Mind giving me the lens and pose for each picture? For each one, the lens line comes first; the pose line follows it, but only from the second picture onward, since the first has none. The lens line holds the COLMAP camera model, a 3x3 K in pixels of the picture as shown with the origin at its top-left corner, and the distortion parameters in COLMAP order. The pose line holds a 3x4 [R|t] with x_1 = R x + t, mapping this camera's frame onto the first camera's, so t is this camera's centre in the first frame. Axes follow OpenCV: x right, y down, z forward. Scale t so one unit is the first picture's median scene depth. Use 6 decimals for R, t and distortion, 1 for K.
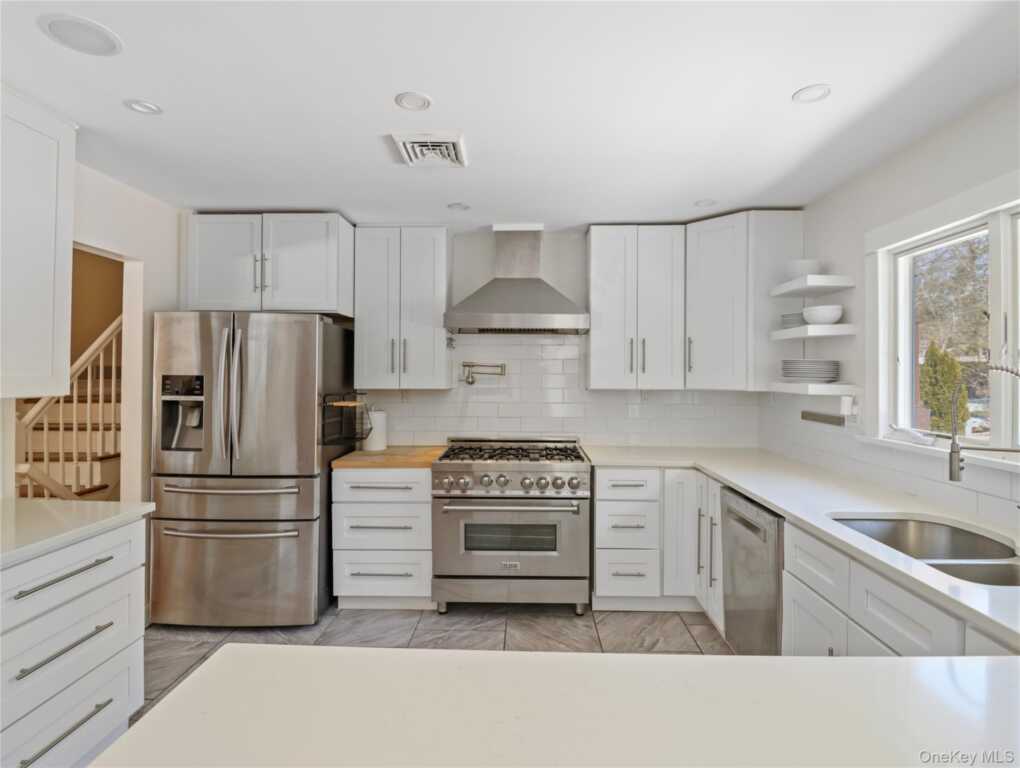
lens RADIAL K [[532.5, 0, 509.9], [0, 532.5, 371.1], [0, 0, 1]] dist [0.004354, -0.016608]
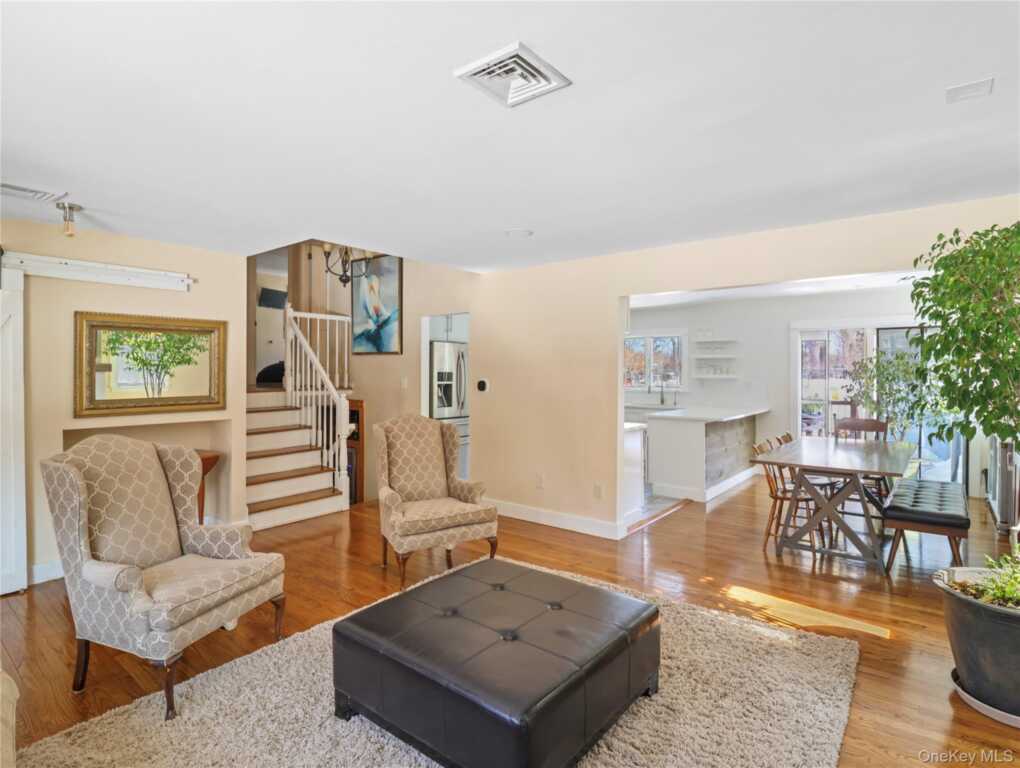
lens RADIAL K [[532.5, 0, 509.9], [0, 532.5, 371.1], [0, 0, 1]] dist [0.004354, -0.016608]
pose [[0.591563, -0.000429, 0.806259, -2.089331], [-0.005737, 0.999972, 0.004741, -0.007671], [-0.806239, -0.007430, 0.591544, -0.462045]]
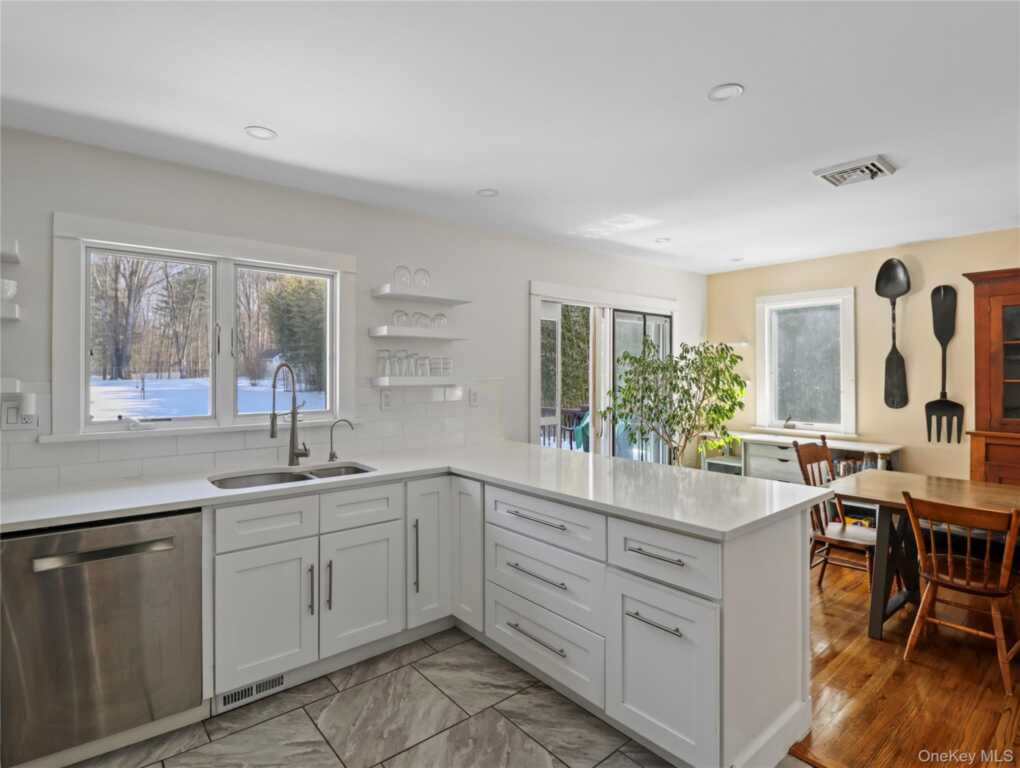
lens RADIAL K [[532.5, 0, 509.9], [0, 532.5, 371.1], [0, 0, 1]] dist [0.004354, -0.016608]
pose [[-0.667838, 0.000070, 0.744306, -0.422146], [-0.007109, 0.999954, -0.006472, 0.010051], [-0.744272, -0.009614, -0.667807, 0.832037]]
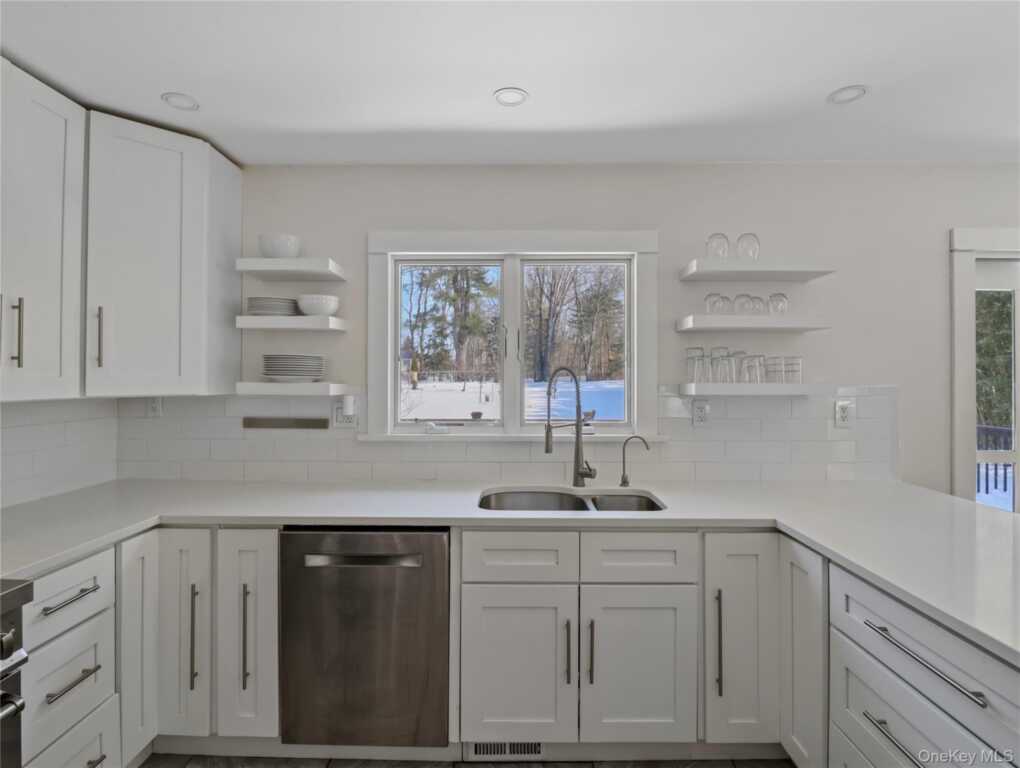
lens RADIAL K [[532.5, 0, 509.9], [0, 532.5, 371.1], [0, 0, 1]] dist [0.004354, -0.016608]
pose [[-0.024969, 0.007230, 0.999662, -0.271735], [-0.008137, 0.999939, -0.007435, 0.006767], [-0.999655, -0.008320, -0.024909, 0.617354]]
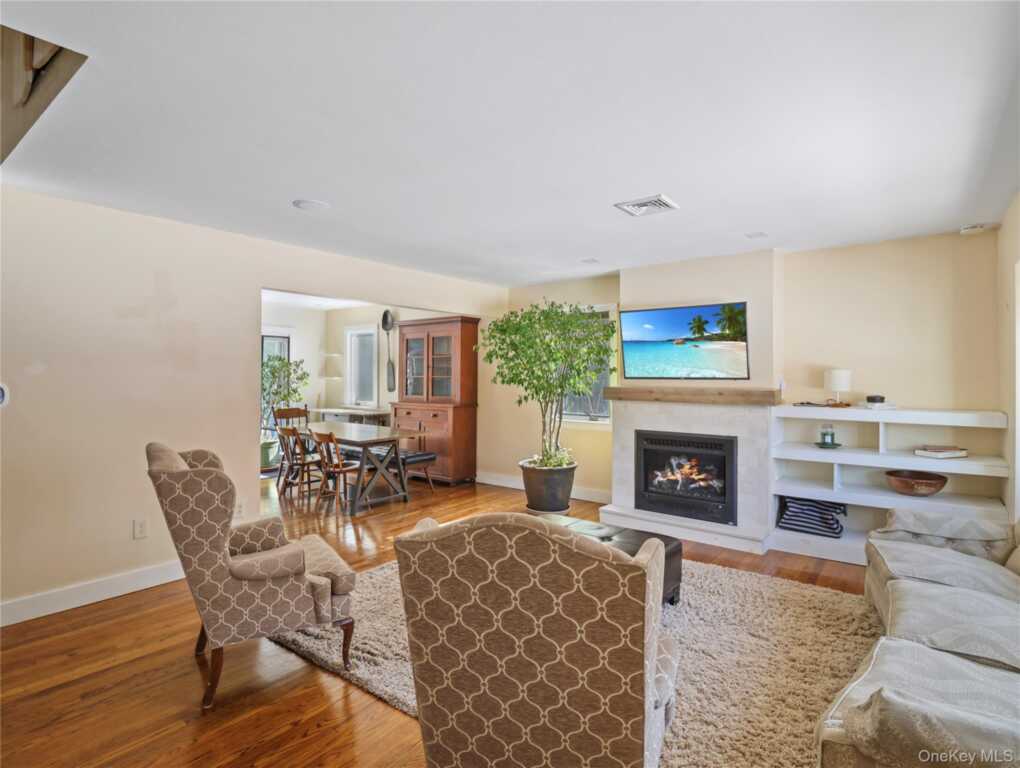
lens RADIAL K [[532.5, 0, 509.9], [0, 532.5, 371.1], [0, 0, 1]] dist [0.004354, -0.016608]
pose [[-0.812480, -0.002235, 0.582984, -1.999992], [-0.008478, 0.999932, -0.007981, 0.008094], [-0.582927, -0.011427, -0.812444, 0.872578]]
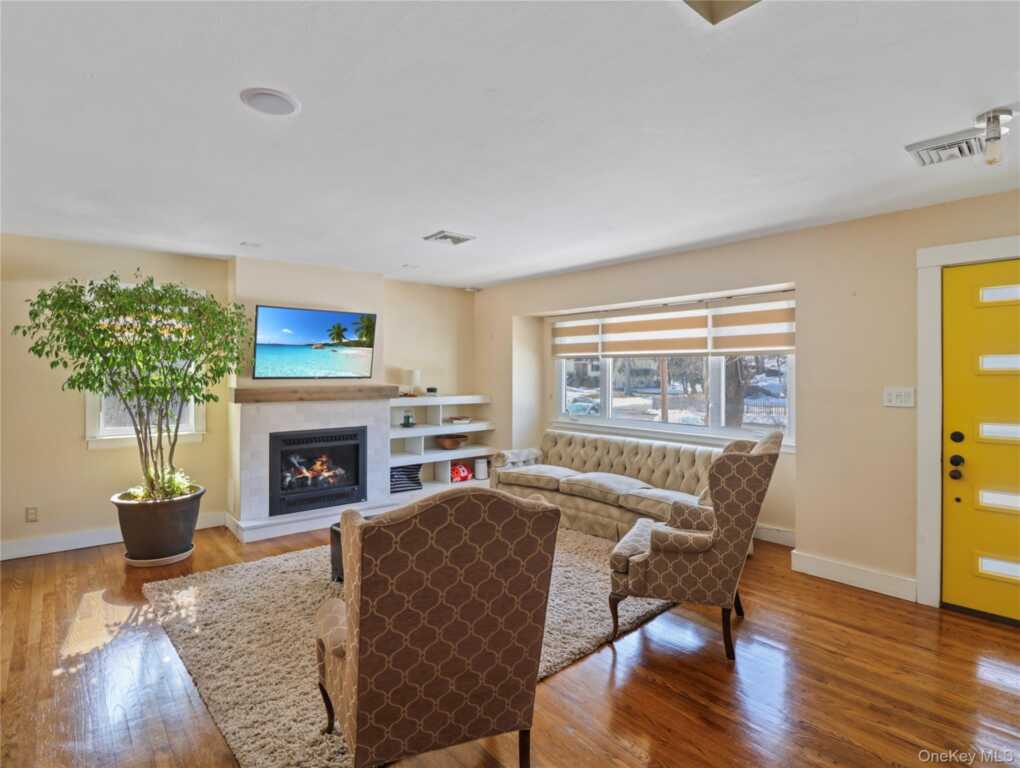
lens RADIAL K [[532.5, 0, 509.9], [0, 532.5, 371.1], [0, 0, 1]] dist [0.004354, -0.016608]
pose [[-0.736444, -0.005498, -0.676476, -0.847125], [0.002294, 0.999941, -0.010624, 0.010817], [0.676495, -0.009375, -0.736388, 0.923841]]
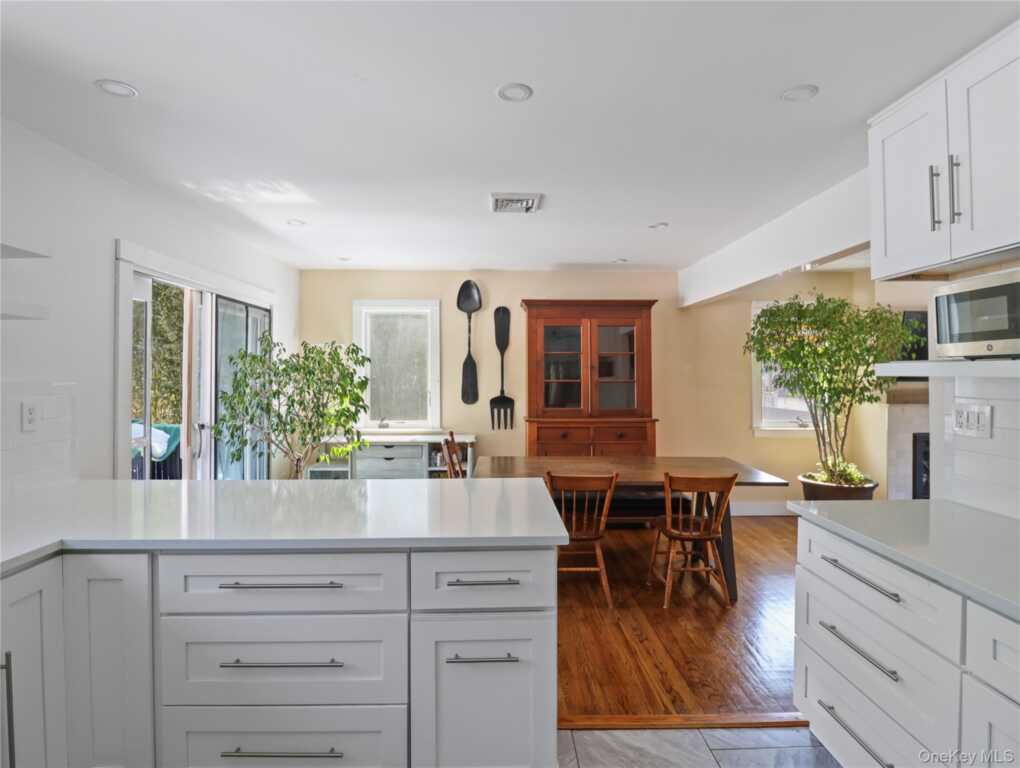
lens RADIAL K [[532.5, 0, 509.9], [0, 532.5, 371.1], [0, 0, 1]] dist [0.004354, -0.016608]
pose [[-0.998083, -0.002834, -0.061817, -0.081778], [-0.001999, 0.999906, -0.013566, 0.009082], [0.061849, -0.013417, -0.997995, 0.842828]]
